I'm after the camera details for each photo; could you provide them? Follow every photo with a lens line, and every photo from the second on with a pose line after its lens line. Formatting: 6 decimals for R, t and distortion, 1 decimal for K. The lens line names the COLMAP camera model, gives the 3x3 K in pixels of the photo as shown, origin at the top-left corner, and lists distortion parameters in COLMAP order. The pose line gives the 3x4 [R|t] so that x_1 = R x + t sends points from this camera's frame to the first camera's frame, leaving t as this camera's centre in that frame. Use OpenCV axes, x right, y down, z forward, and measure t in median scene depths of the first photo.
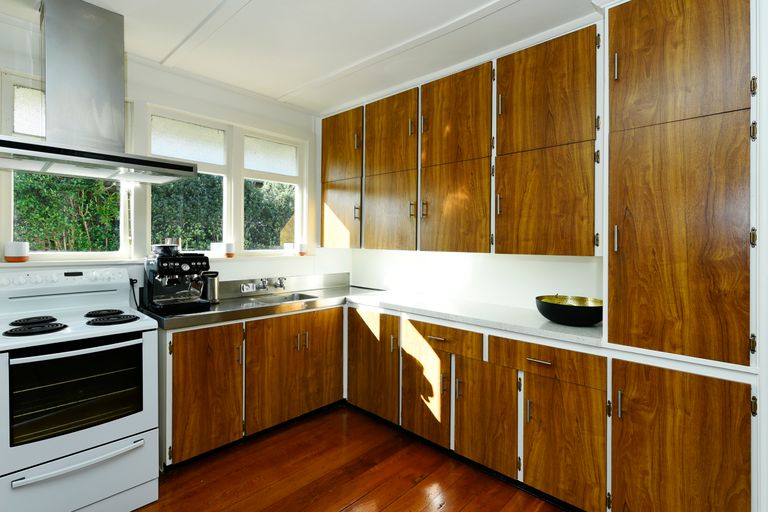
lens RADIAL K [[373.2, 0, 365.1], [0, 373.2, 254.0], [0, 0, 1]] dist [0.001508, -0.002267]
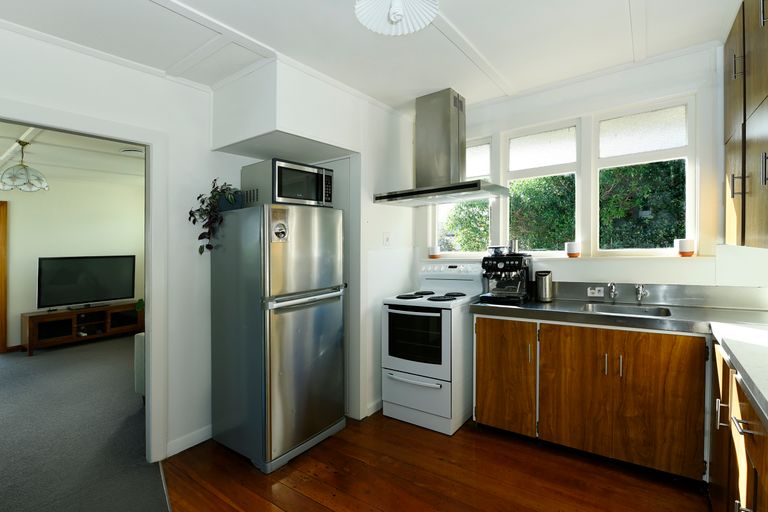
lens RADIAL K [[373.2, 0, 387.9], [0, 373.2, 249.8], [0, 0, 1]] dist [0.001508, -0.002267]
pose [[0.154014, -0.005432, -0.988054, 0.574333], [-0.001016, 0.999983, -0.005656, -0.005791], [0.988068, 0.001875, 0.154006, 0.431735]]
